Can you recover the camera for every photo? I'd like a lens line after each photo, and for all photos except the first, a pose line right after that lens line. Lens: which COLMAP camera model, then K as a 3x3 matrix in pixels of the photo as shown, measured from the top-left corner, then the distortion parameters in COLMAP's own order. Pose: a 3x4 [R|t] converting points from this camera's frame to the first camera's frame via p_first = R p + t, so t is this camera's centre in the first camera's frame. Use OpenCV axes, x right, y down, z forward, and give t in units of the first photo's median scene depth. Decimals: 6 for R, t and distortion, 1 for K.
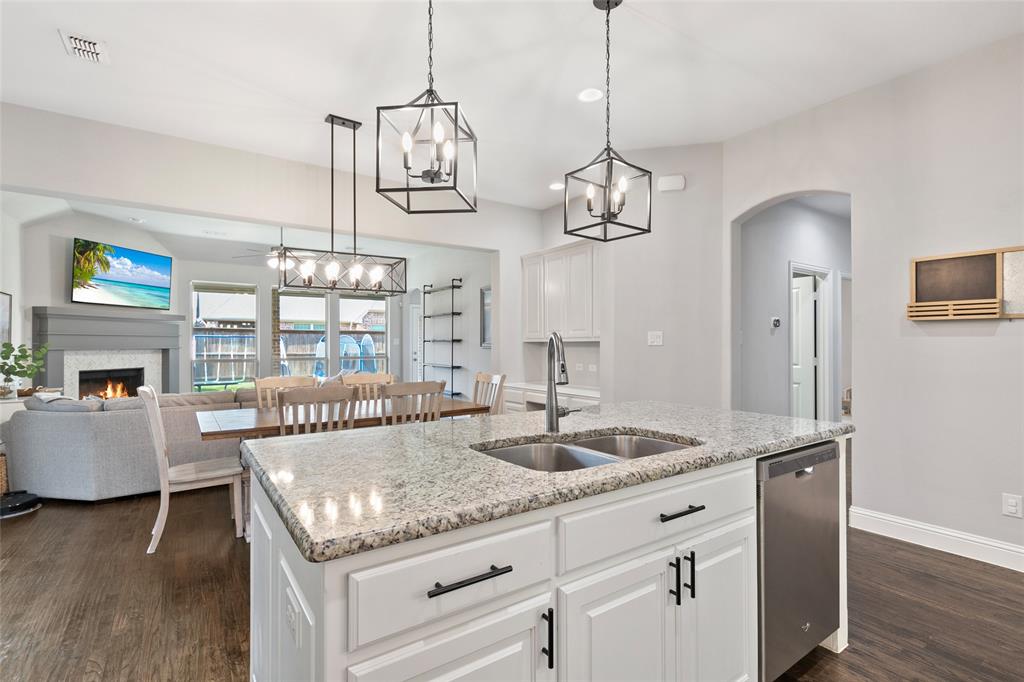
lens RADIAL K [[464.2, 0, 505.7], [0, 464.2, 343.2], [0, 0, 1]] dist [0.009665, -0.002540]
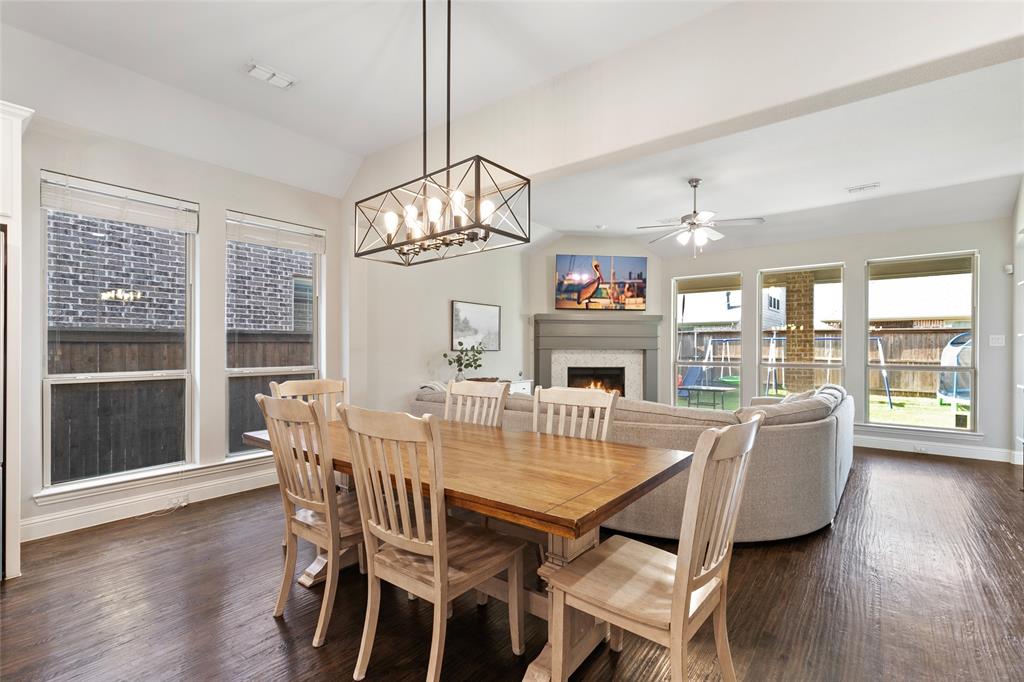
lens RADIAL K [[464.2, 0, 519.7], [0, 464.2, 349.8], [0, 0, 1]] dist [0.009665, -0.002540]
pose [[0.306352, 0.006457, -0.951896, 0.215261], [-0.004533, 0.999976, 0.005325, 0.014094], [0.951908, 0.002684, 0.306374, 0.717536]]
